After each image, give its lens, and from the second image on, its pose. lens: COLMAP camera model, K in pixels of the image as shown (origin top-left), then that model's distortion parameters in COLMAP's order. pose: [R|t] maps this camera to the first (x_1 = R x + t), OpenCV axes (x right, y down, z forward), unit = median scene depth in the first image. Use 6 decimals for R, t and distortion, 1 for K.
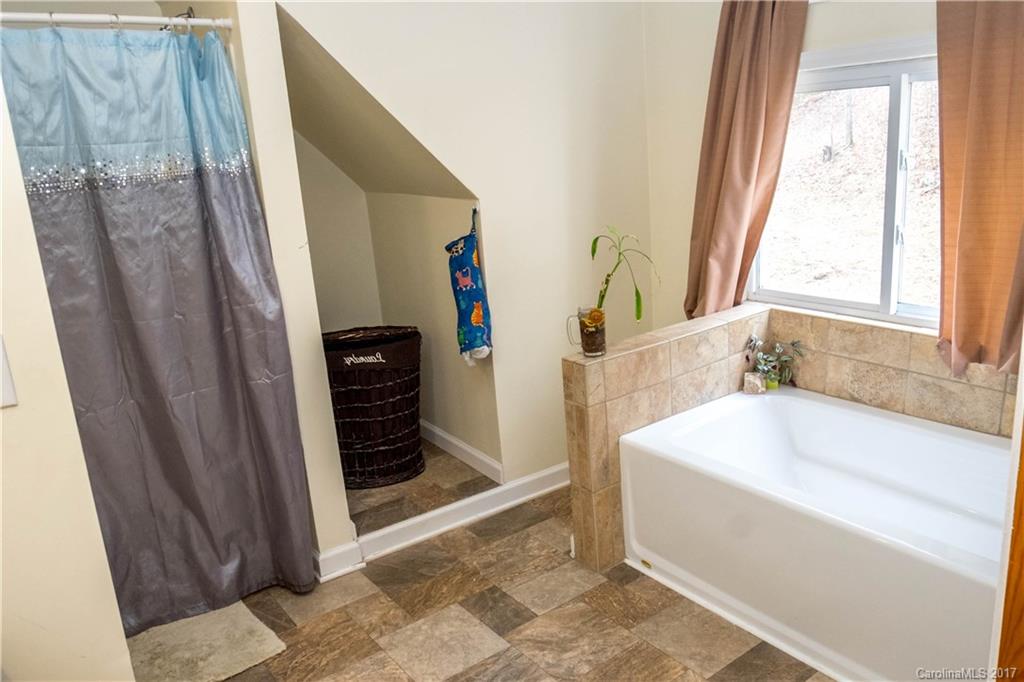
lens RADIAL K [[801.9, 0, 512.0], [0, 801.9, 341.0], [0, 0, 1]] dist [-0.012043, 0.090838]
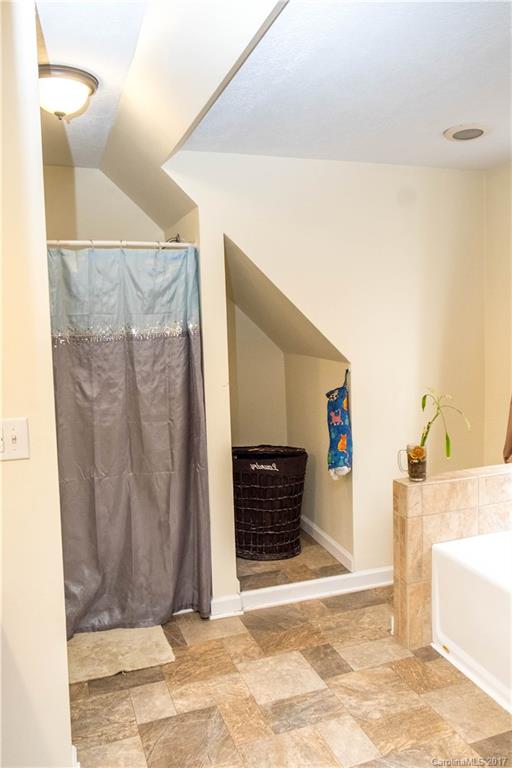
lens RADIAL K [[601.5, 0, 253.8], [0, 601.5, 371.9], [0, 0, 1]] dist [-0.012043, 0.090838]
pose [[0.961982, 0.074763, -0.262680, 0.089430], [-0.114435, 0.983641, -0.139121, 0.009725], [0.247981, 0.163892, 0.954801, -0.077530]]
